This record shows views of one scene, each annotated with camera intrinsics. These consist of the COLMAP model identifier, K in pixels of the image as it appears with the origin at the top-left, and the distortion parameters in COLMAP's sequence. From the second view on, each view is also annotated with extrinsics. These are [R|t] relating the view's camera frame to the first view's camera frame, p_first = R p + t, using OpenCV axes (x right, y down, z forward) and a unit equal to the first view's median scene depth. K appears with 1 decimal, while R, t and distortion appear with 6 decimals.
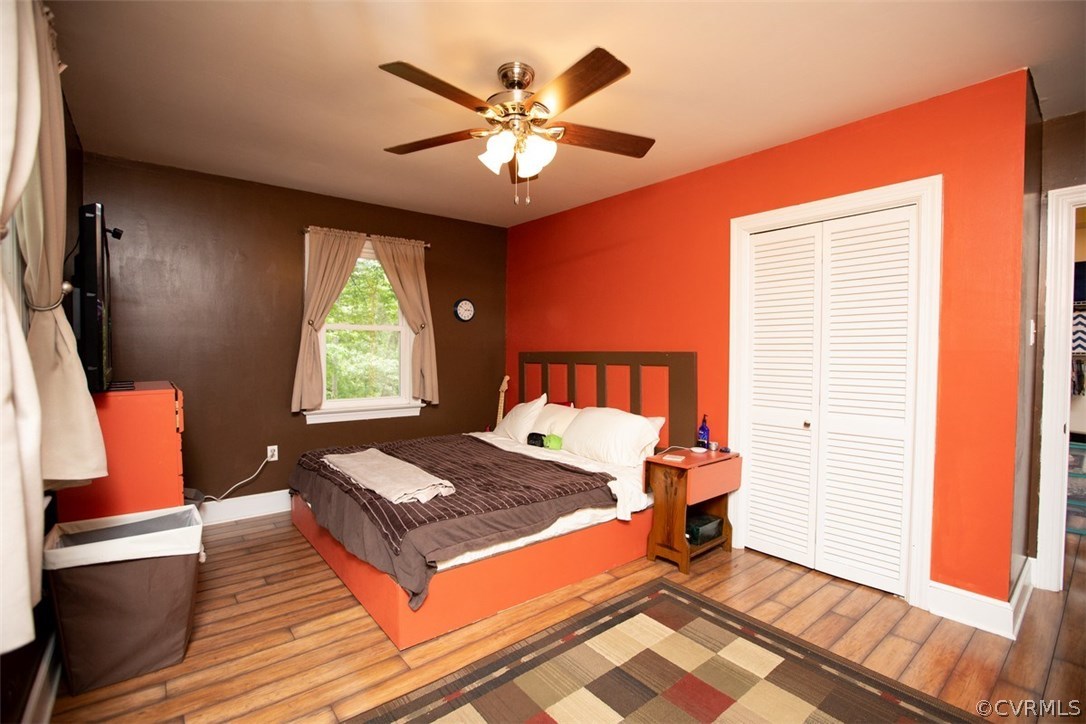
lens RADIAL K [[493.2, 0, 547.6], [0, 493.2, 366.6], [0, 0, 1]] dist [-0.045161, 0.010520]
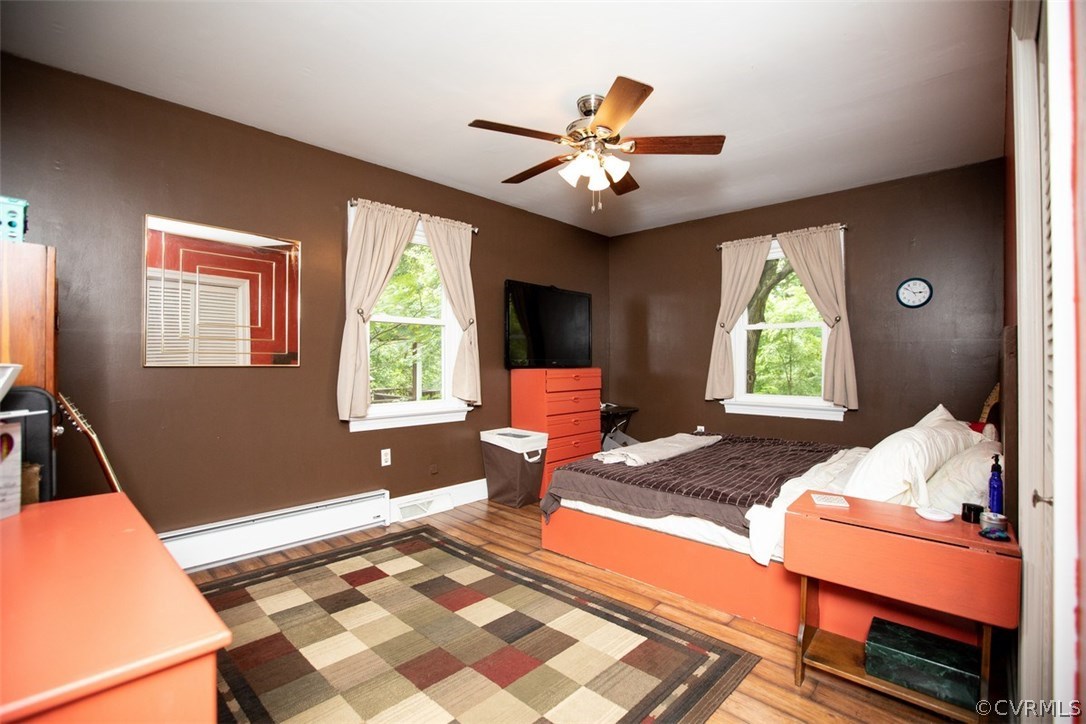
lens RADIAL K [[493.4, 0, 546.3], [0, 493.4, 362.0], [0, 0, 1]] dist [-0.044238, 0.013991]
pose [[0.132016, -0.003897, -0.991240, 1.041379], [-0.031900, 0.999458, -0.008178, 0.035760], [0.990734, 0.032700, 0.131820, 0.714140]]
